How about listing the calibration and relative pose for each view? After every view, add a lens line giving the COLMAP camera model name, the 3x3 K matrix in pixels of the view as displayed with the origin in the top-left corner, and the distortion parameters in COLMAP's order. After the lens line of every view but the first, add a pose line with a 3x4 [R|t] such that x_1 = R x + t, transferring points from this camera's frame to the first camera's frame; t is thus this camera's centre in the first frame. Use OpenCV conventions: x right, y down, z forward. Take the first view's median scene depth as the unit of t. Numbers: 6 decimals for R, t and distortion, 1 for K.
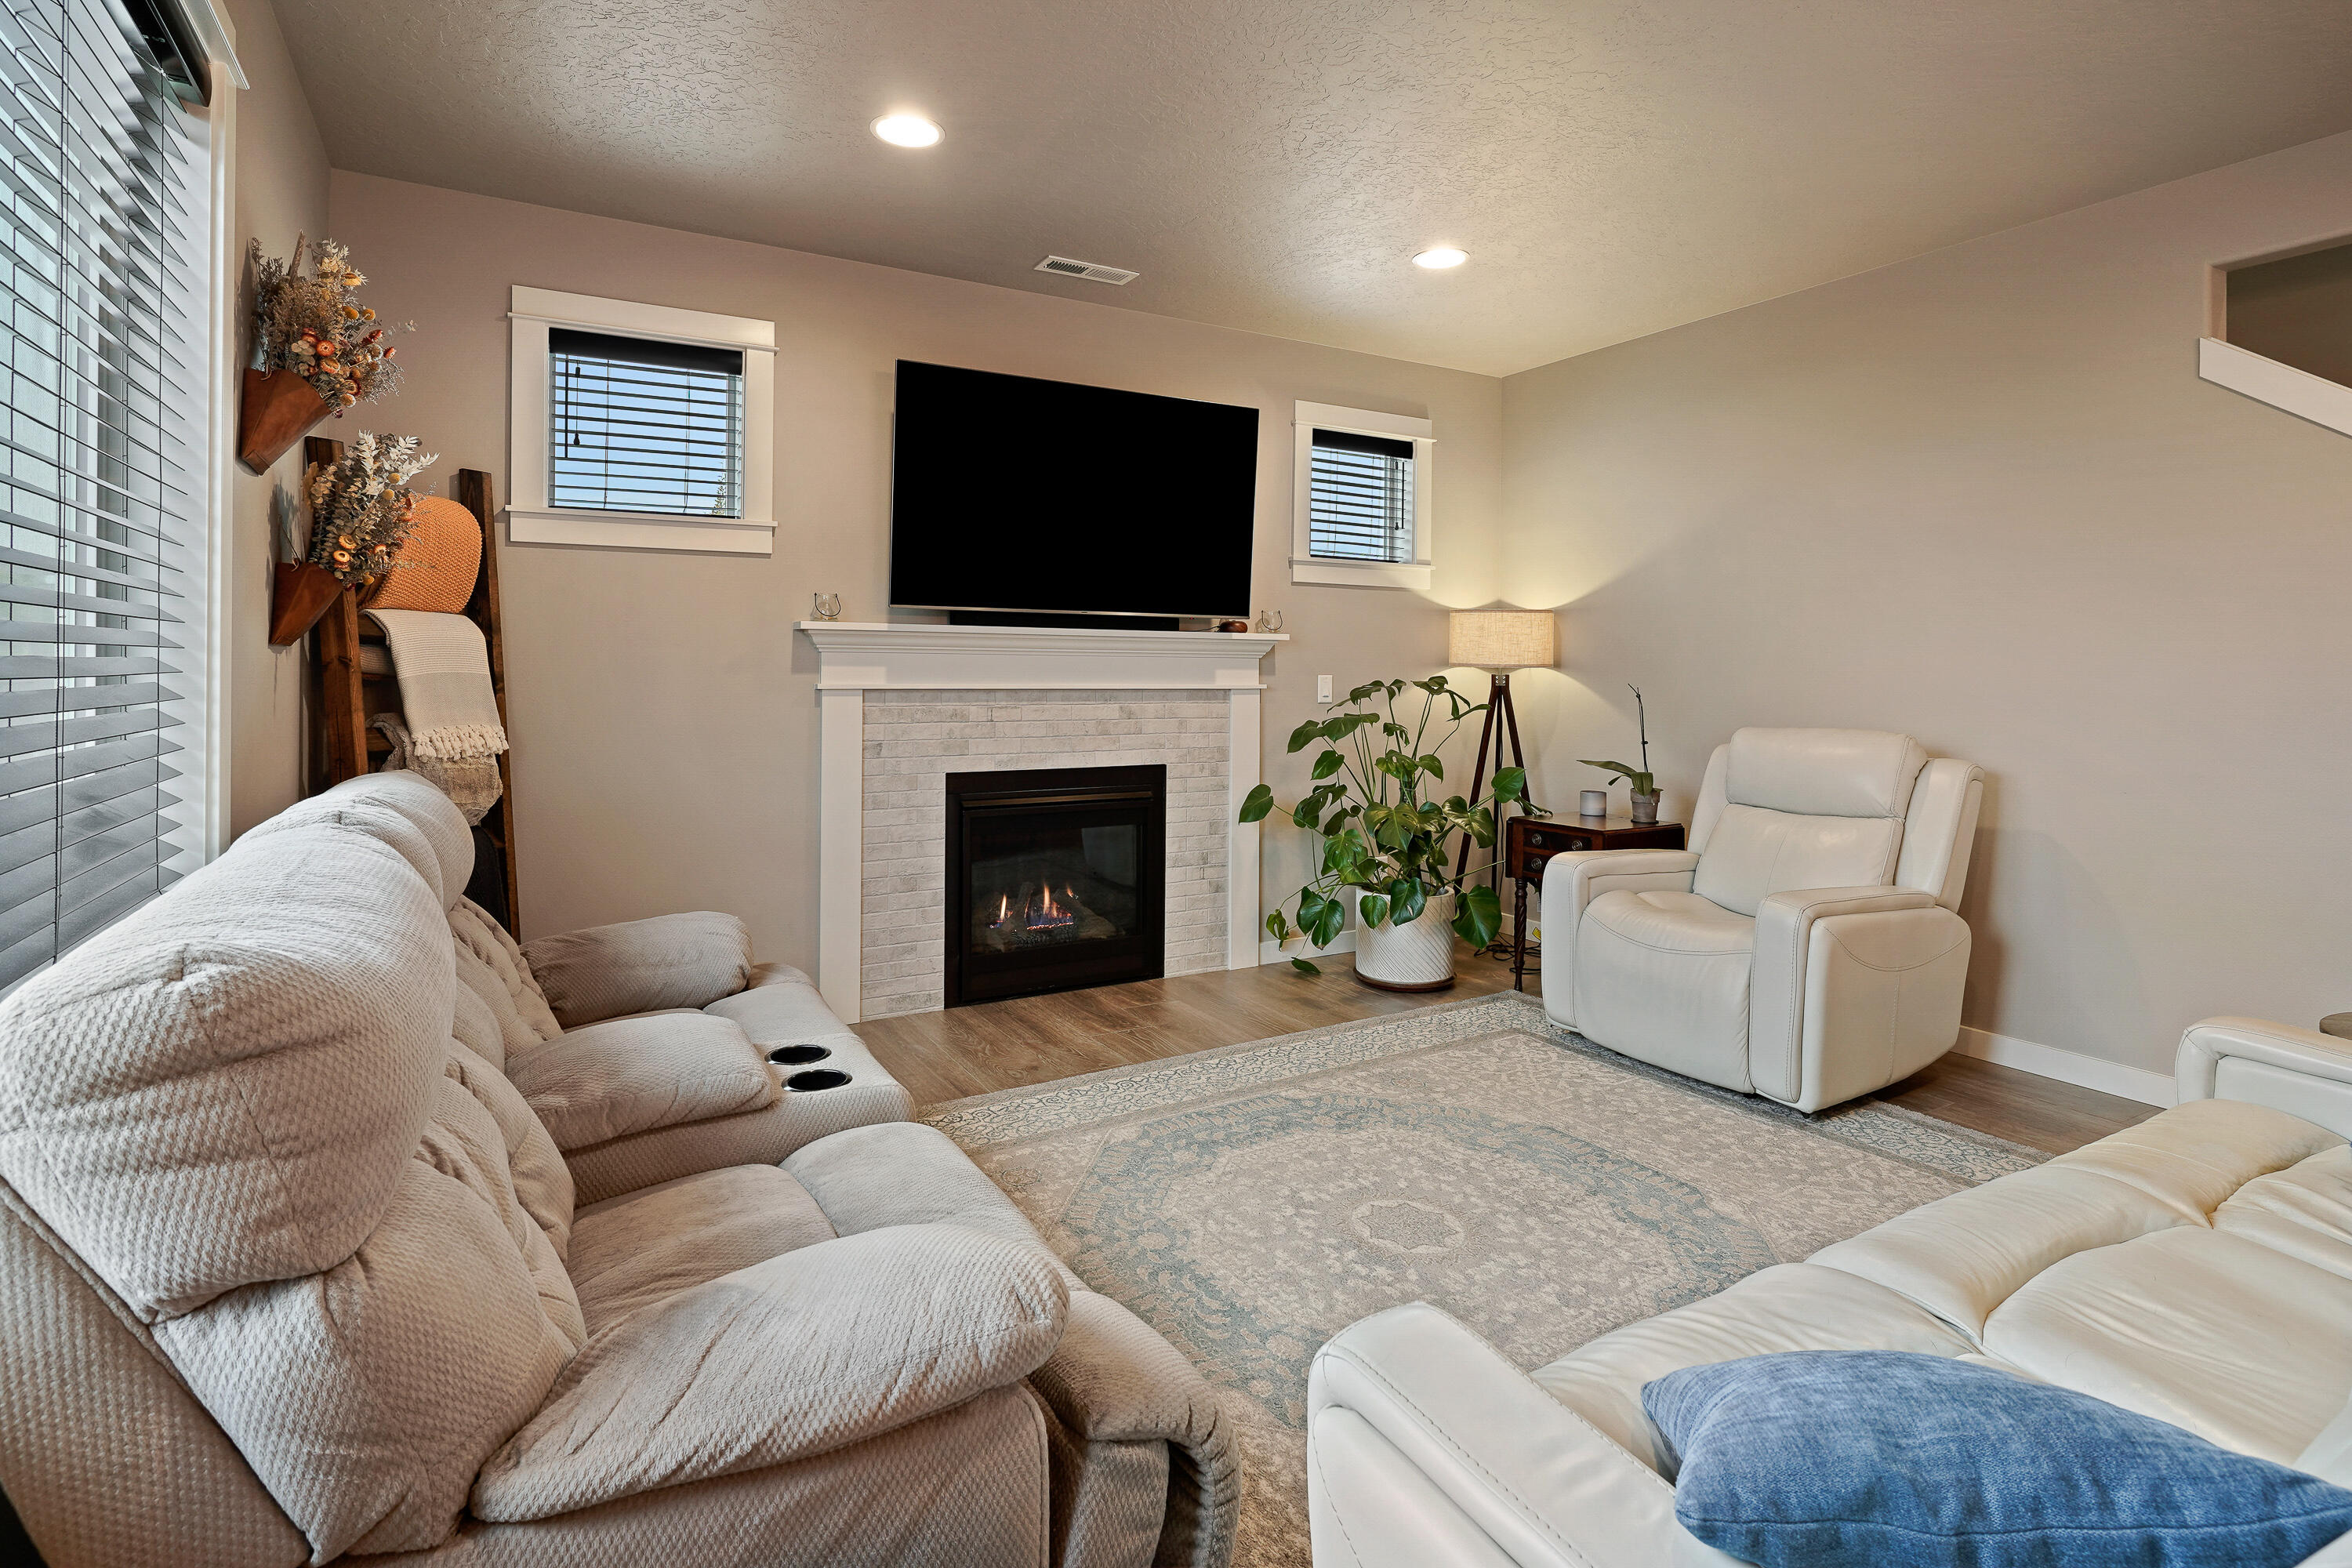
lens RADIAL K [[1163.0, 0, 1170.4], [0, 1163.0, 678.0], [0, 0, 1]] dist [-0.011459, 0.000249]
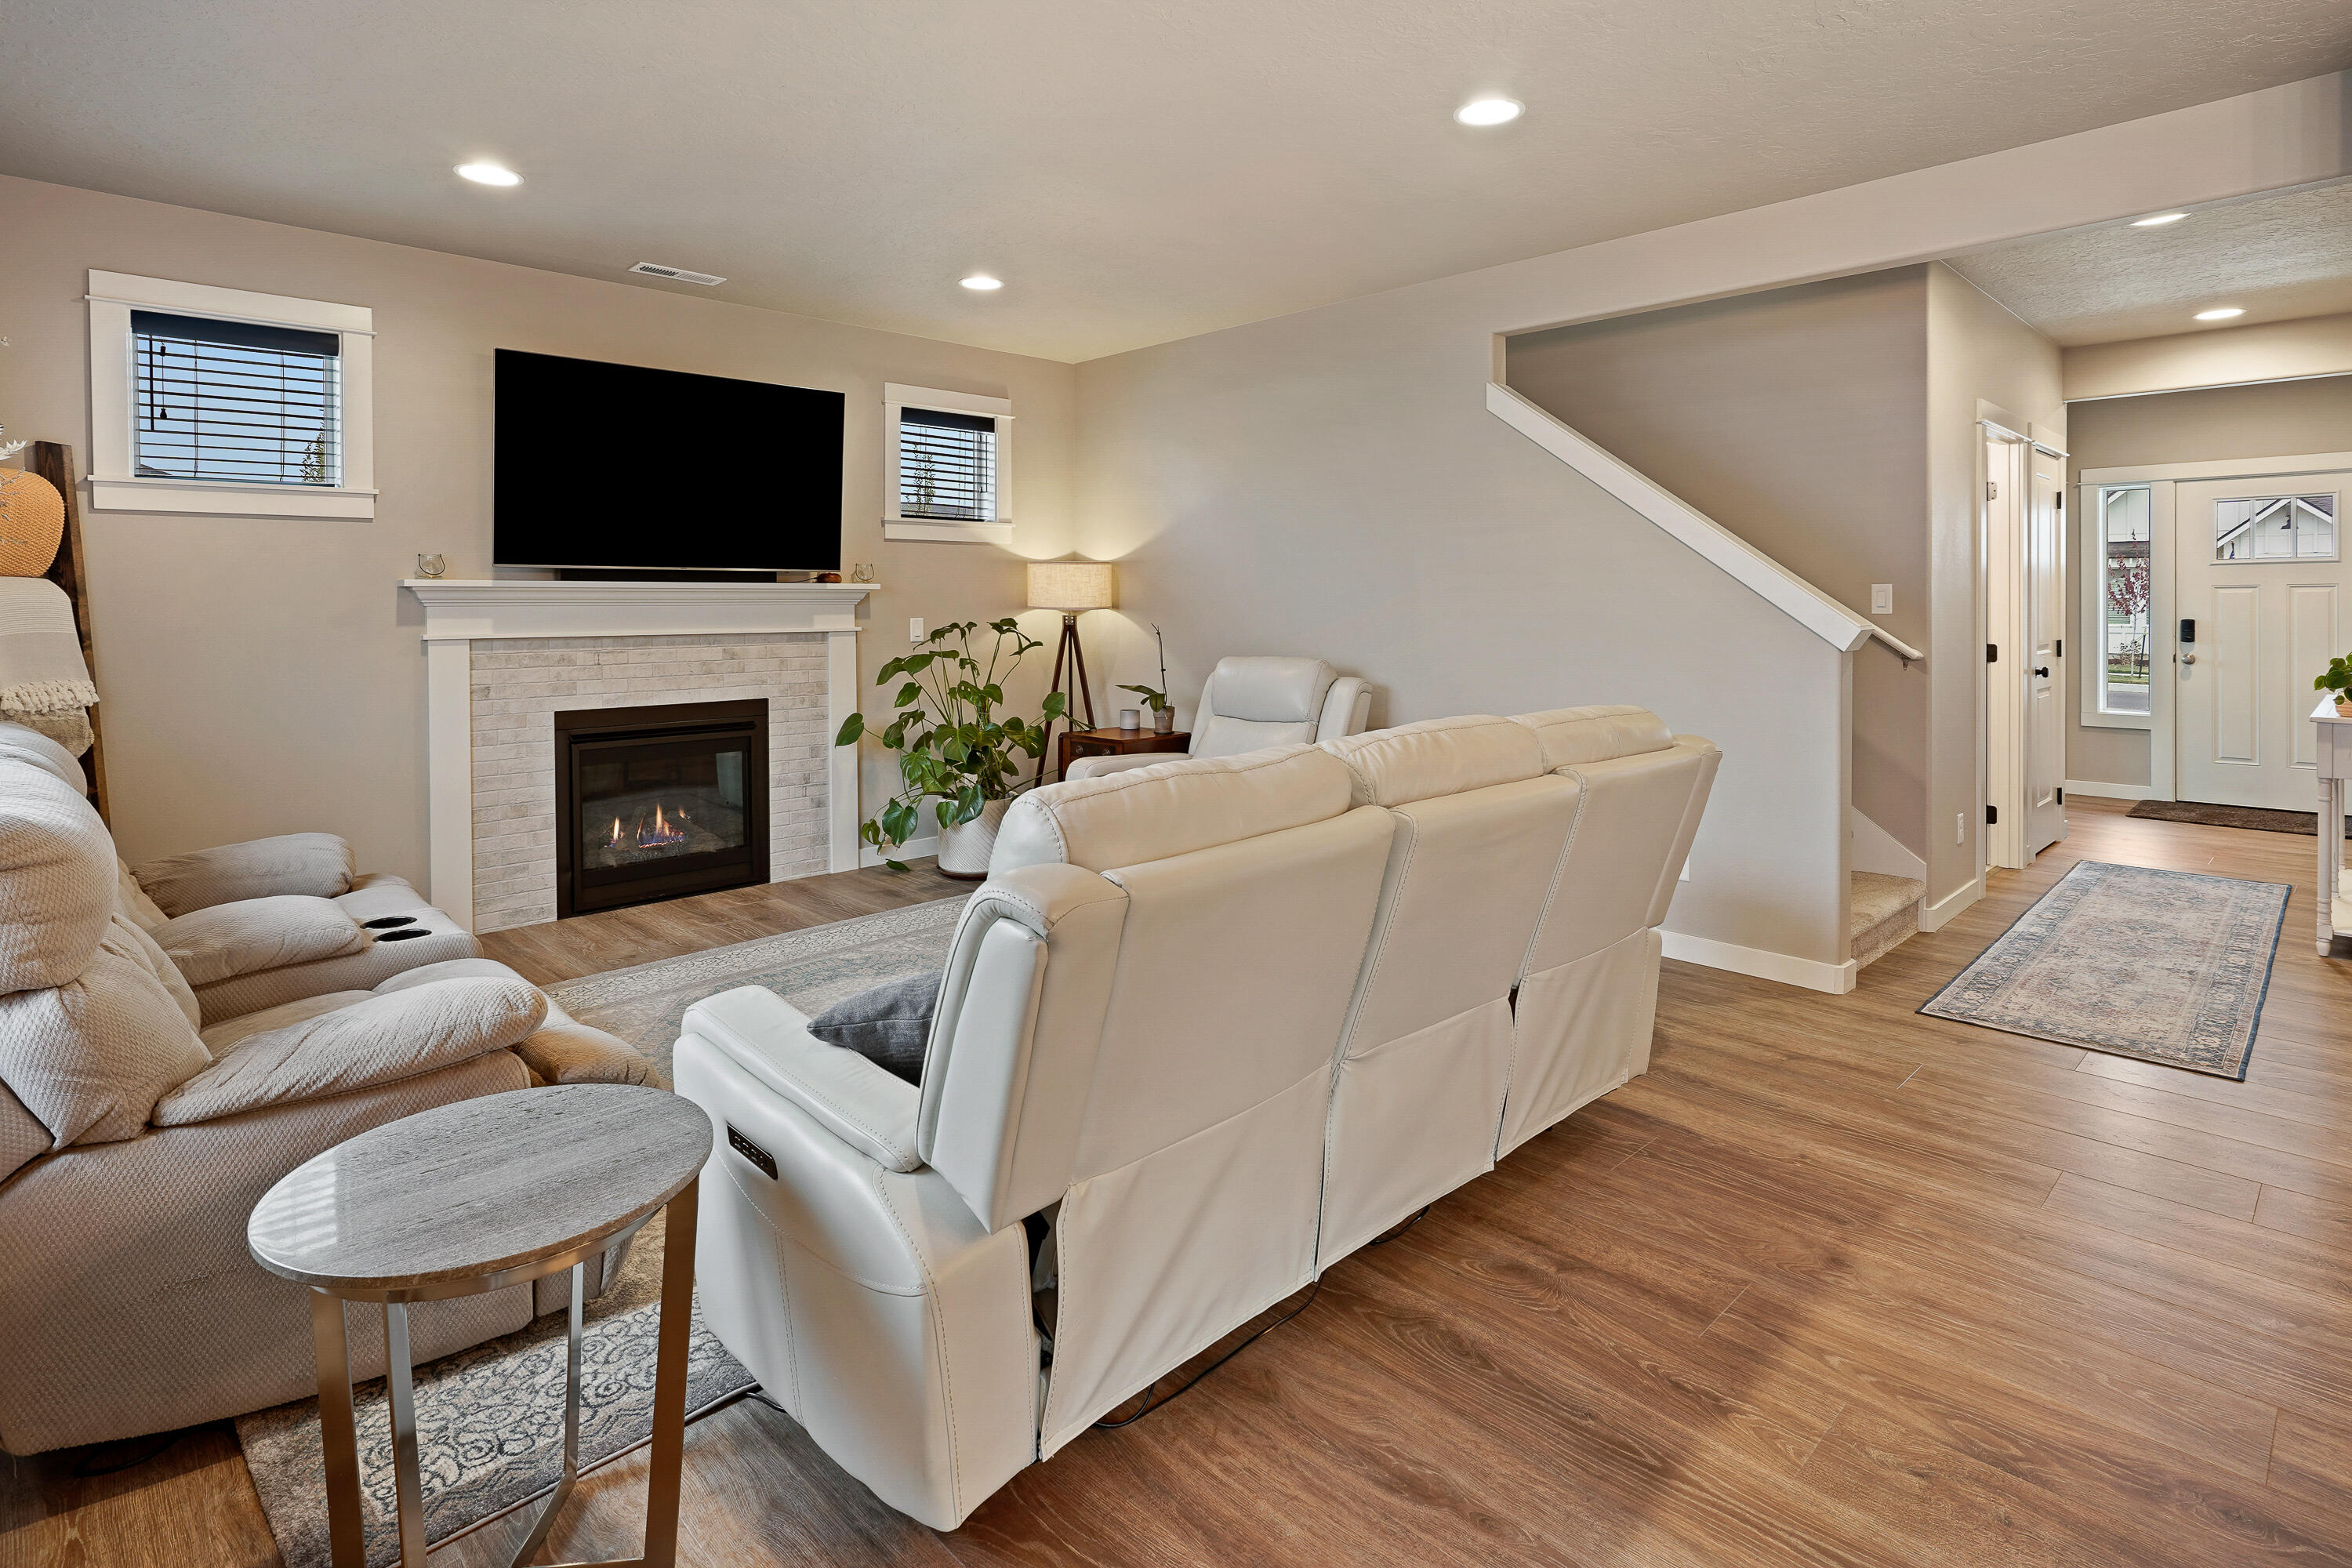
lens RADIAL K [[1173.3, 0, 1163.3], [0, 1173.3, 628.4], [0, 0, 1]] dist [-0.001340, 0.001632]
pose [[0.970079, -0.014777, 0.242341, 0.107089], [0.010675, 0.999777, 0.018230, -0.013578], [-0.242557, -0.015097, 0.970020, -0.251054]]
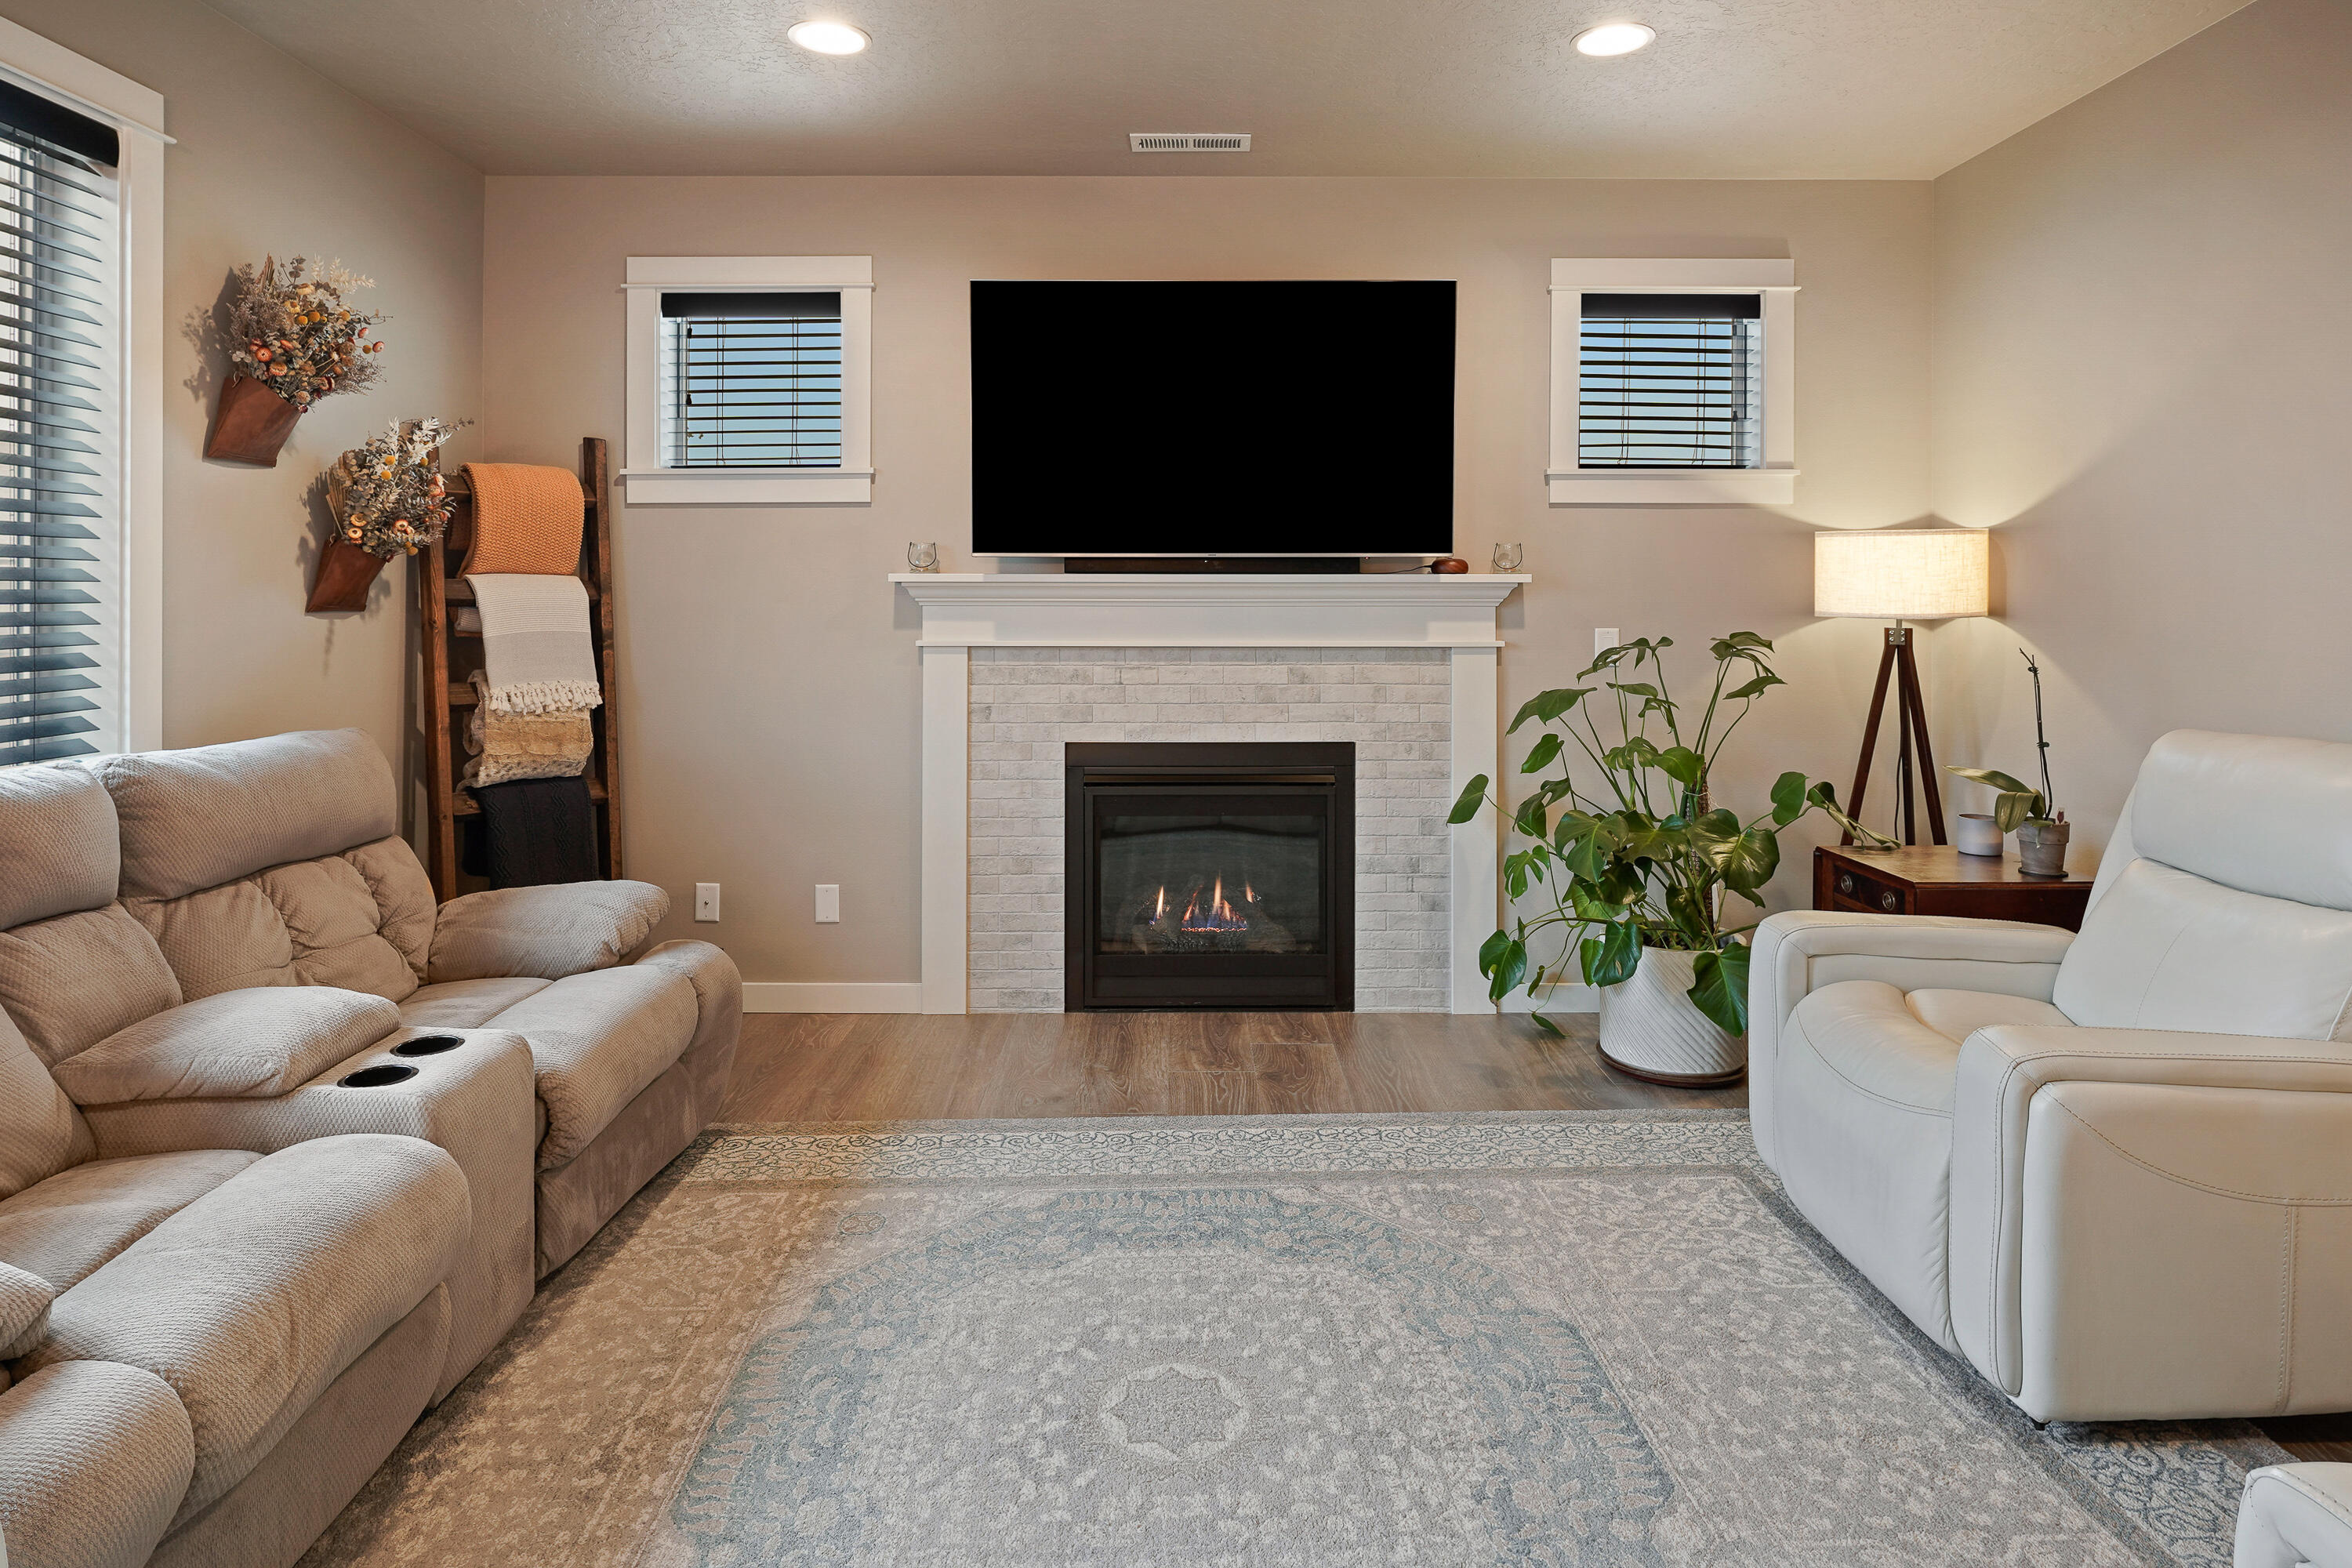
lens RADIAL K [[1340.9, 0, 1176.6], [0, 1340.9, 602.1], [0, 0, 1]] dist [-0.002844, 0.000344]
pose [[0.872736, -0.003872, -0.488177, 0.377606], [0.001763, 0.999987, -0.004780, -0.018953], [0.488189, 0.003311, 0.872731, 0.161548]]
